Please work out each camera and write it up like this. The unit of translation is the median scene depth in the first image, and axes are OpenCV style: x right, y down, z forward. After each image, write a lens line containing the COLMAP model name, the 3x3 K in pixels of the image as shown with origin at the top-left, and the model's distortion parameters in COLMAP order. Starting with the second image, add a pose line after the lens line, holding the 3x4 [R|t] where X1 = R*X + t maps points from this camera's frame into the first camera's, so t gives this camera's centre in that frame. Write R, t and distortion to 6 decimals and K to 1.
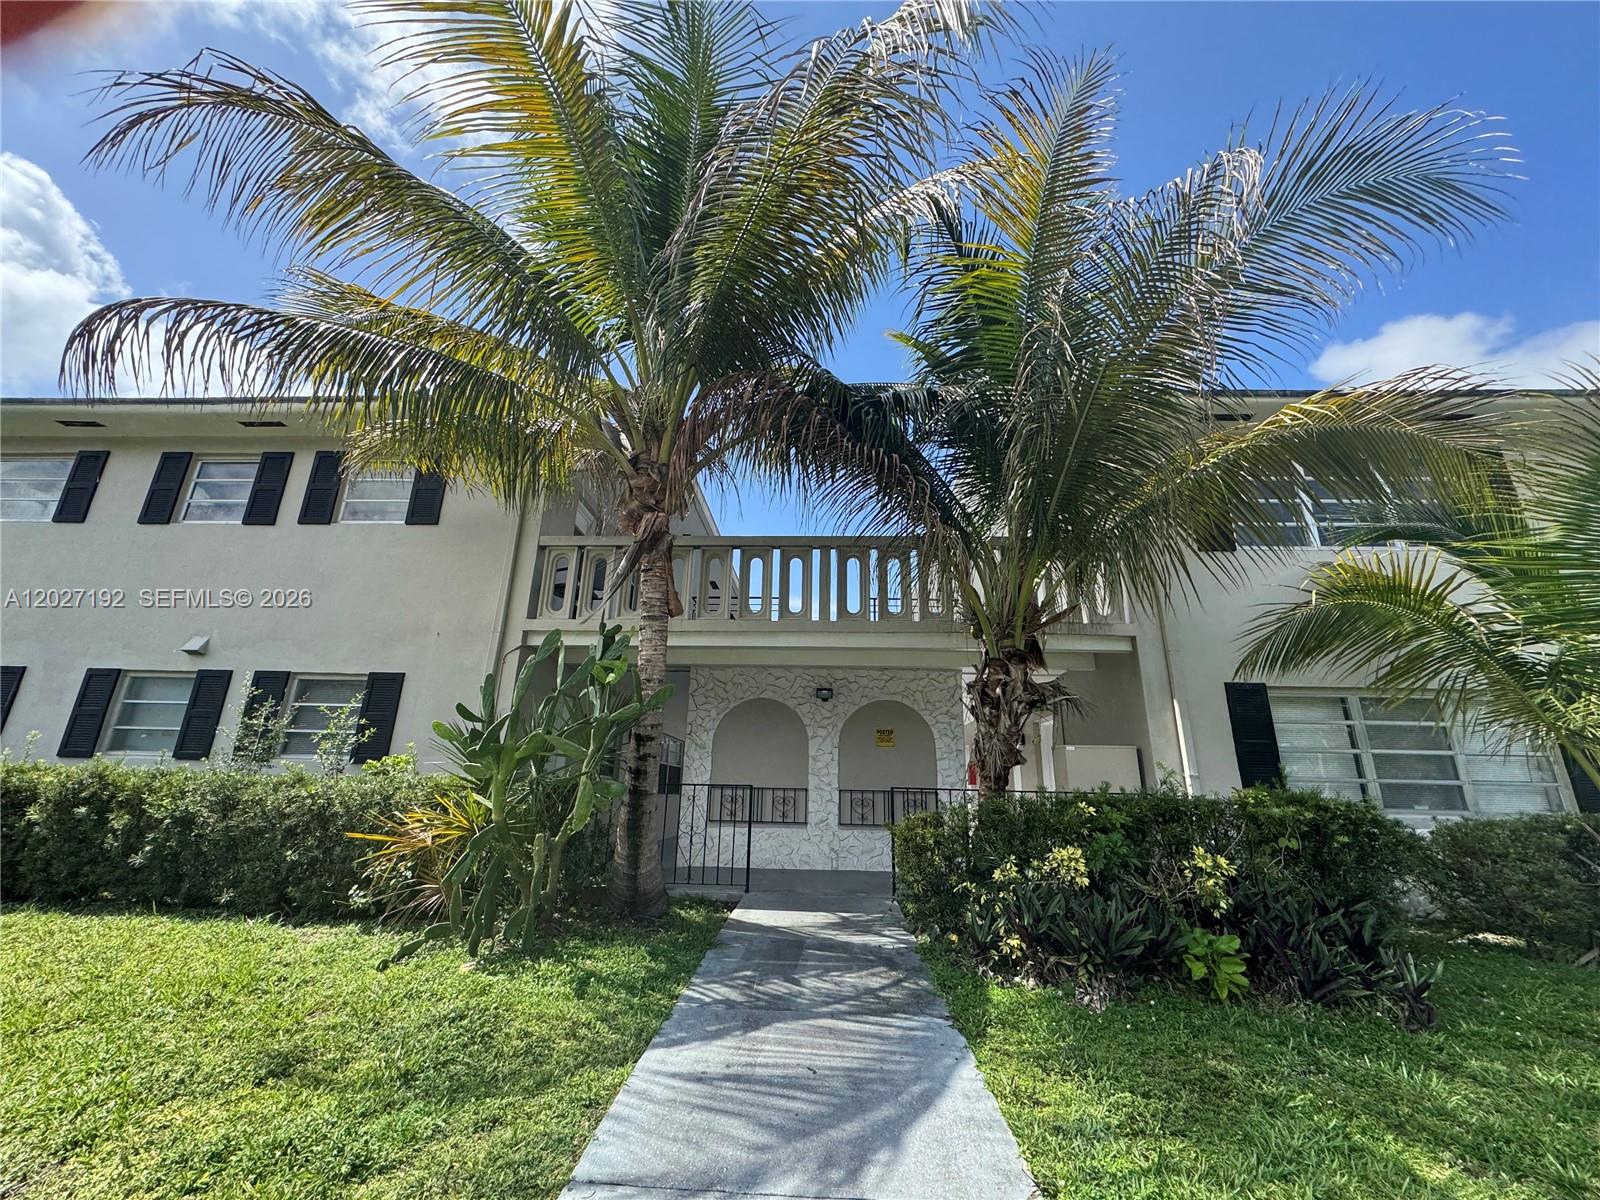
lens RADIAL K [[638.9, 0, 794.5], [0, 638.9, 590.8], [0, 0, 1]] dist [-0.004158, 0.000119]
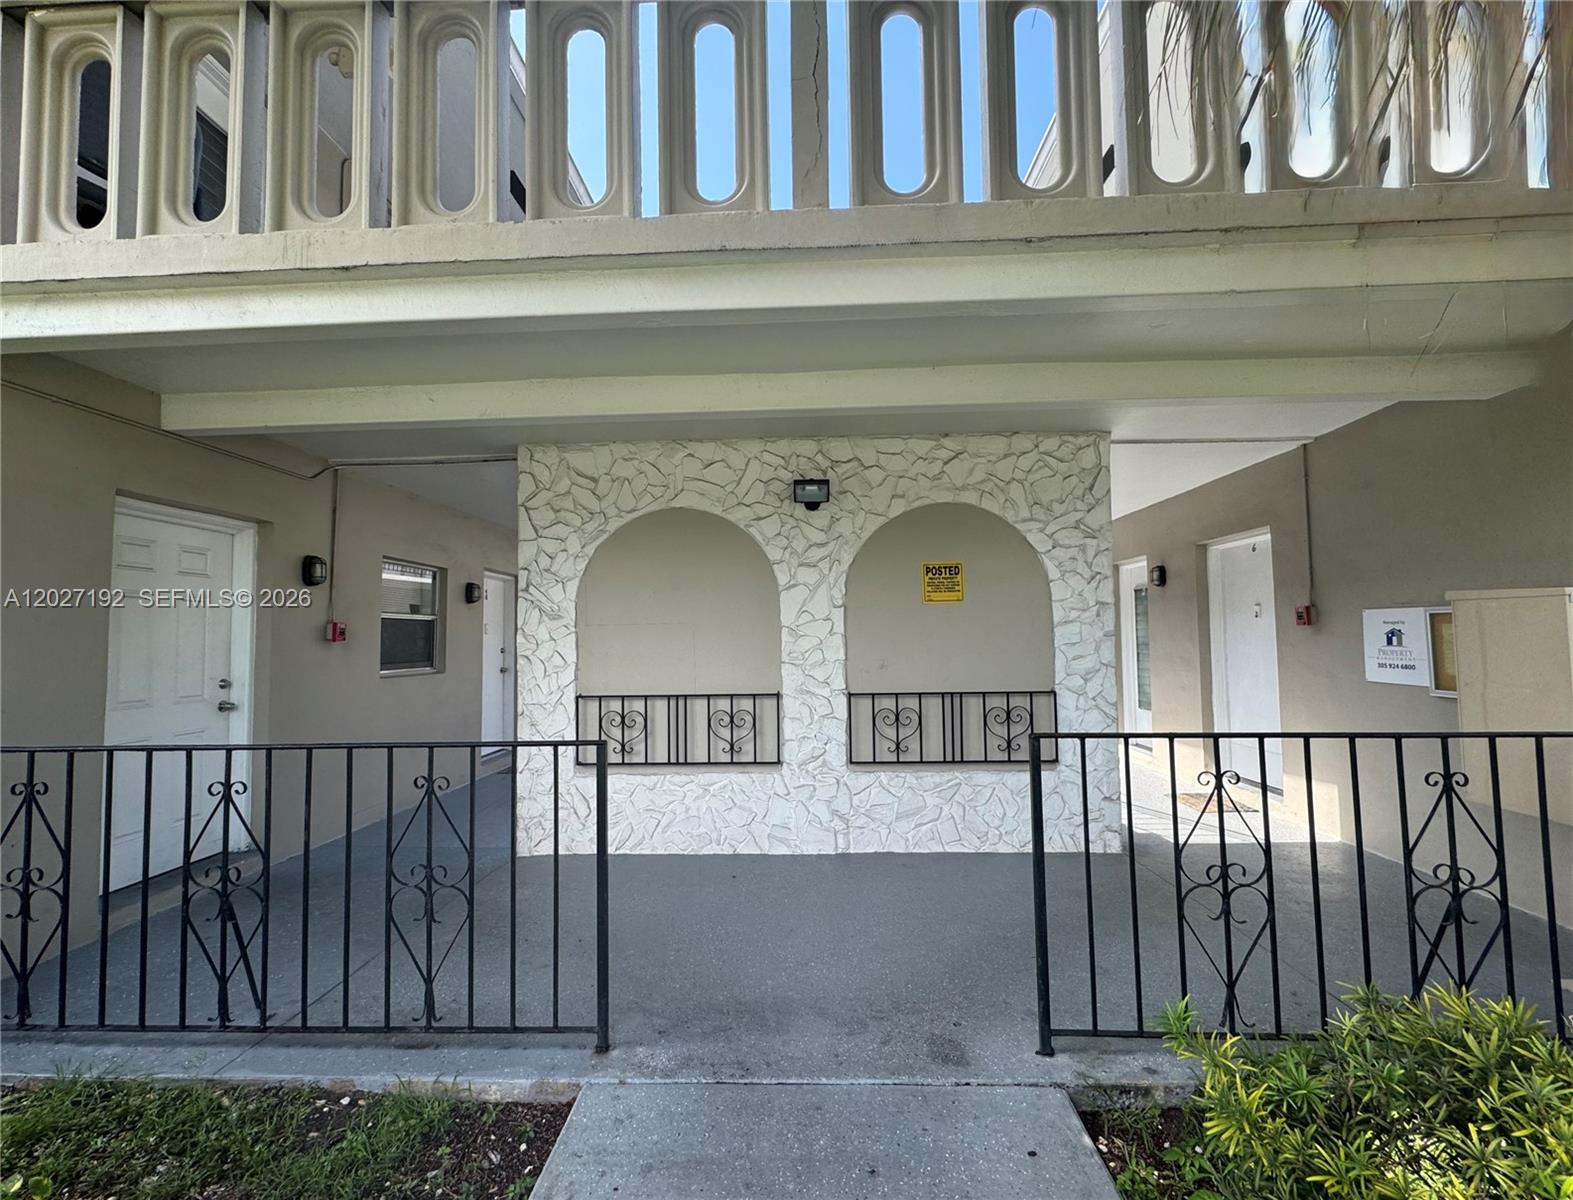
lens RADIAL K [[669.3, 0, 789.3], [0, 669.3, 604.5], [0, 0, 1]] dist [-0.002082, -0.000065]
pose [[0.999001, -0.037726, 0.023939, 0.018367], [0.030430, 0.966795, 0.253737, 0.125833], [-0.032717, -0.252755, 0.966977, 0.560629]]
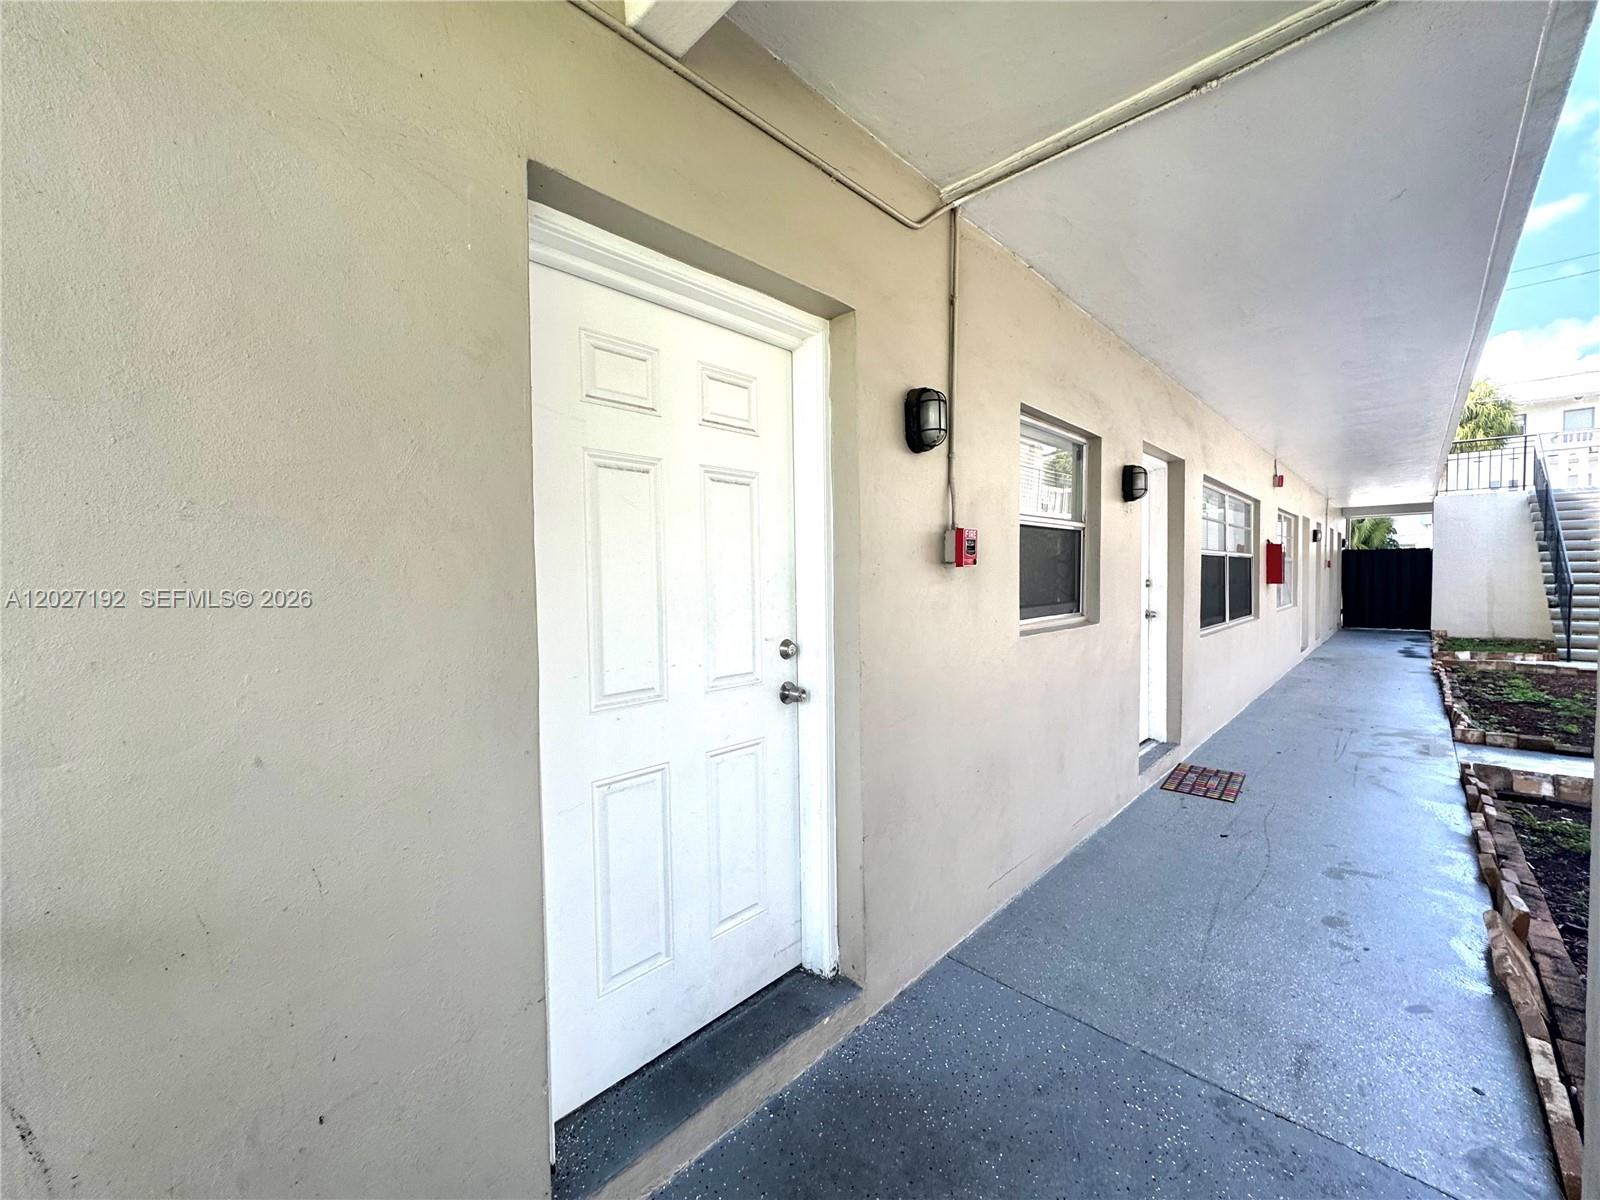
lens RADIAL K [[638.9, 0, 798.2], [0, 638.9, 597.9], [0, 0, 1]] dist [-0.004158, 0.000119]
pose [[0.750649, -0.011742, -0.660596, -0.151284], [0.231045, 0.941380, 0.245808, 0.190094], [0.618986, -0.337143, 0.709359, 0.777678]]
